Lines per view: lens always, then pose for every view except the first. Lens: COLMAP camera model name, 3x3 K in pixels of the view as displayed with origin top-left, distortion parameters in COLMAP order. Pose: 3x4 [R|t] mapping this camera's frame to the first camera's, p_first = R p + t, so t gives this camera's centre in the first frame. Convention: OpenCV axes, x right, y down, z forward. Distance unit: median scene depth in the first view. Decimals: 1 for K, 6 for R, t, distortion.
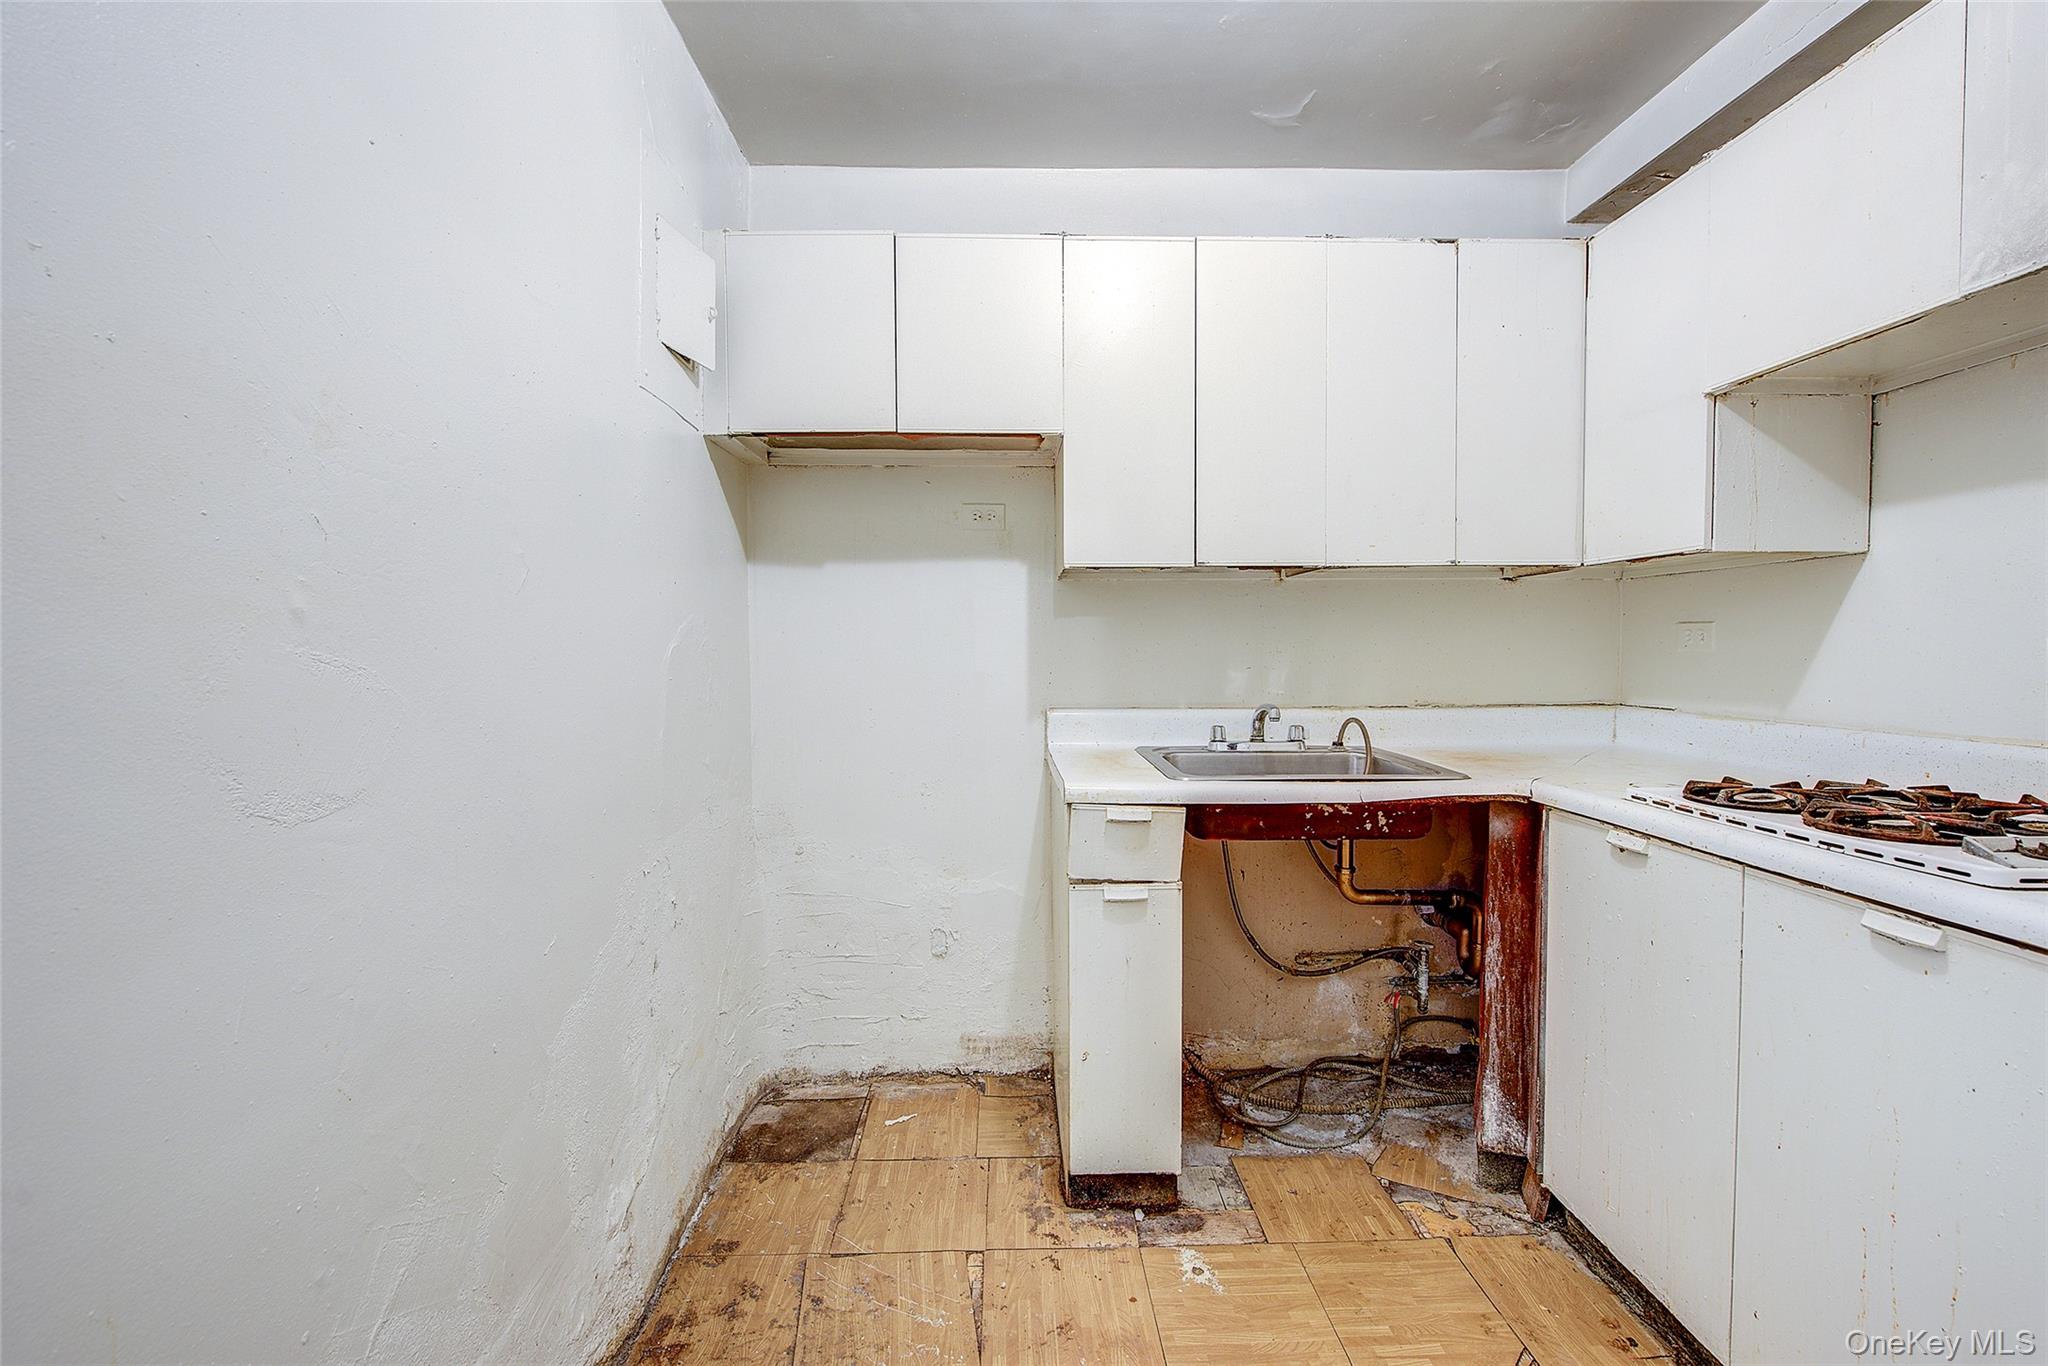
lens RADIAL K [[873.0, 0, 1015.5], [0, 873.0, 675.5], [0, 0, 1]] dist [0.000518, -0.001972]
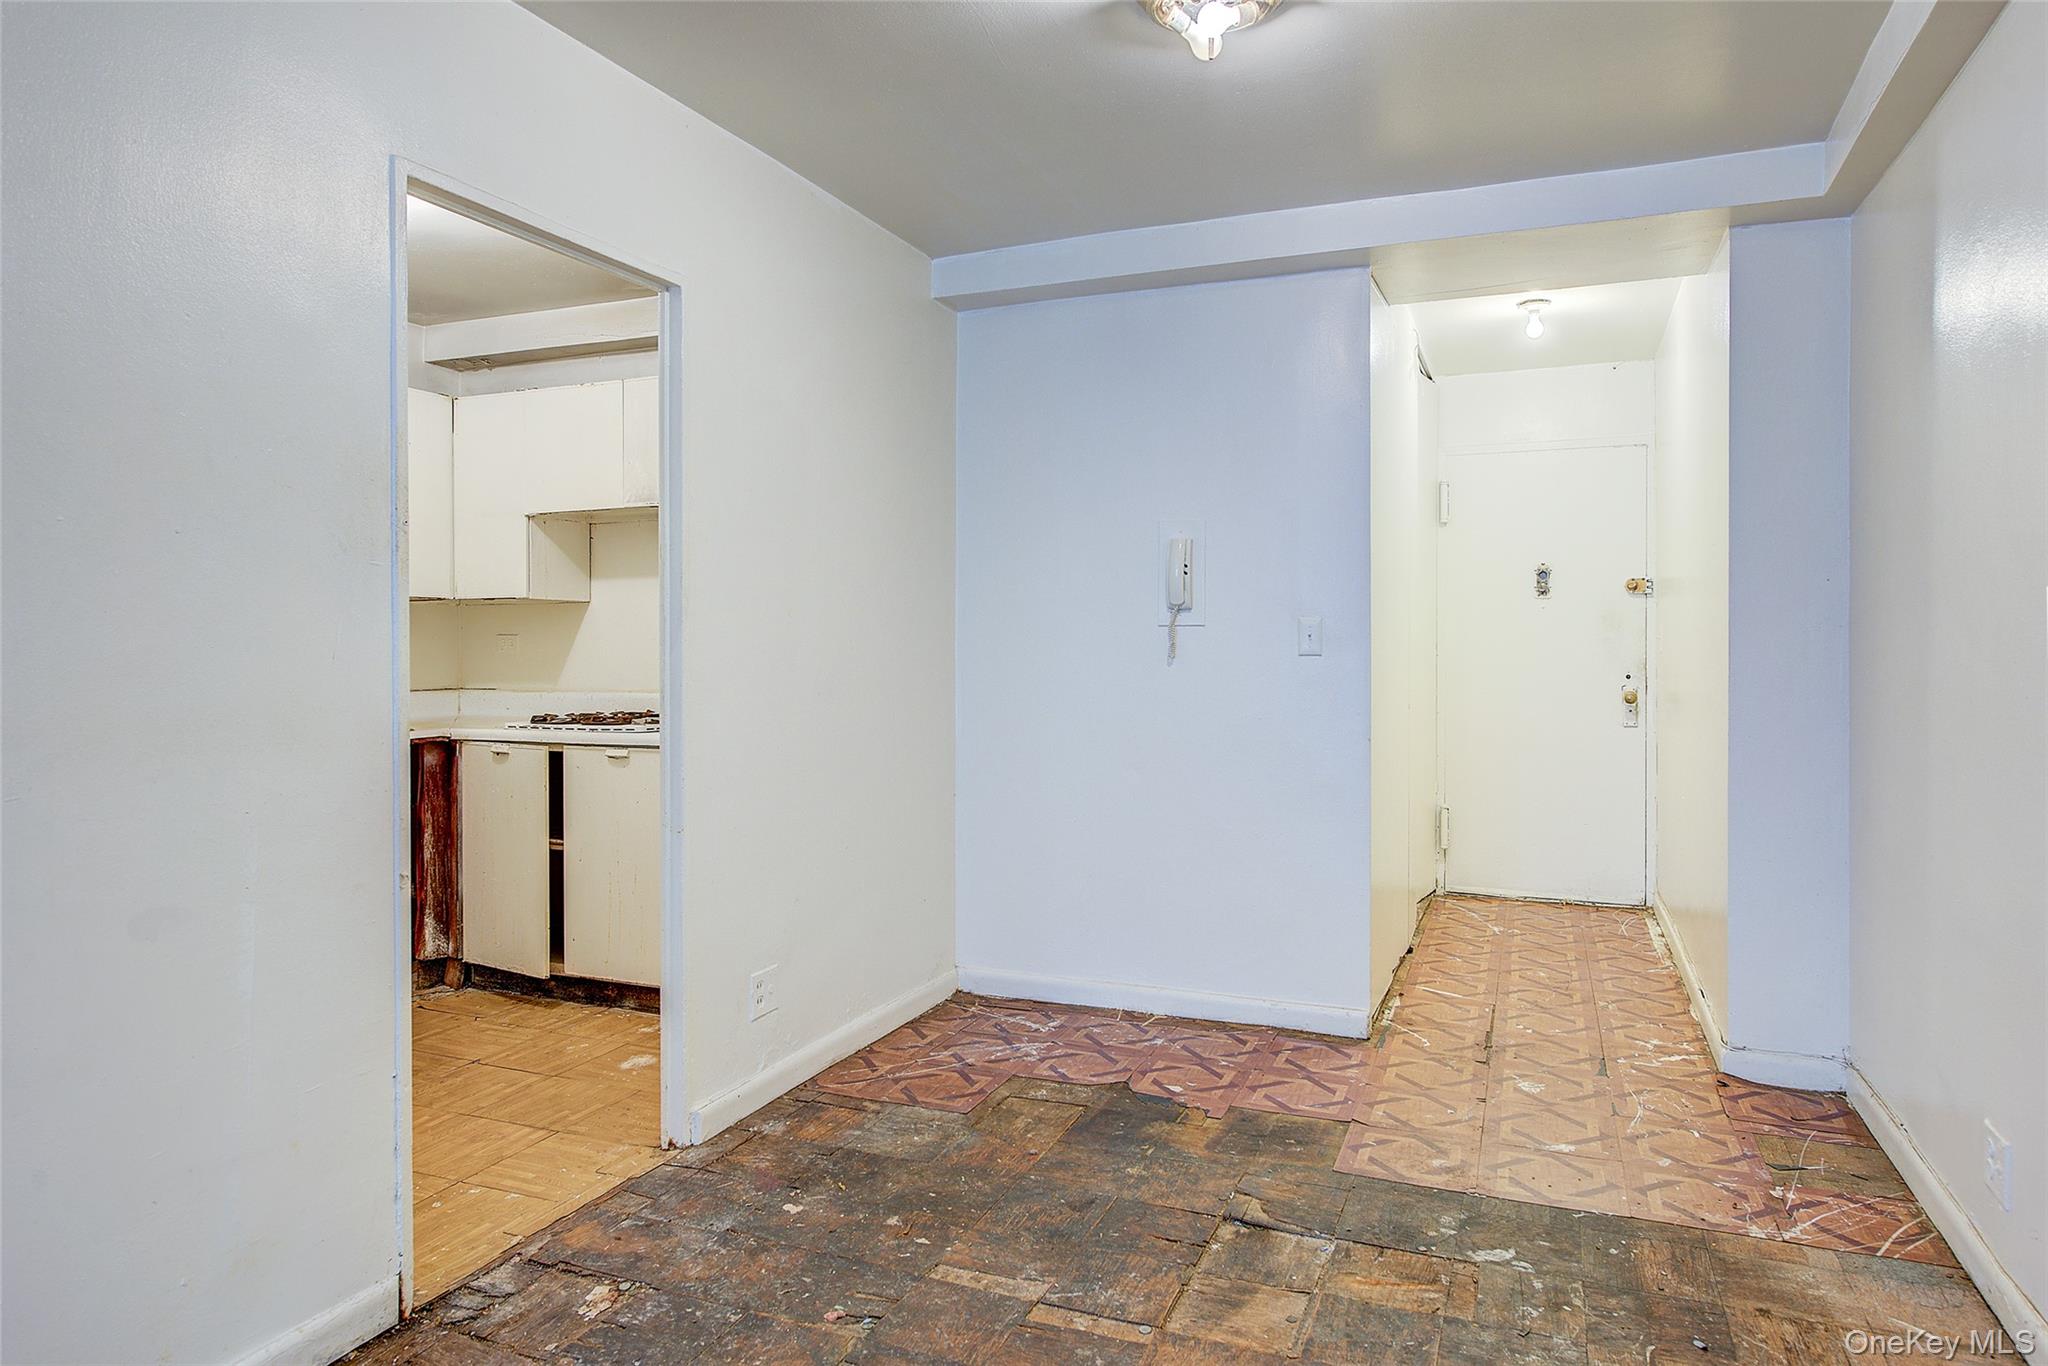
lens RADIAL K [[1279.5, 0, 1054.9], [0, 1279.5, 664.8], [0, 0, 1]] dist [-0.014433, 0.004535]
pose [[0.390005, -0.008913, 0.920770, -1.137145], [0.028968, 0.999577, -0.002593, 0.034944], [-0.920357, 0.027684, 0.390098, -0.975291]]
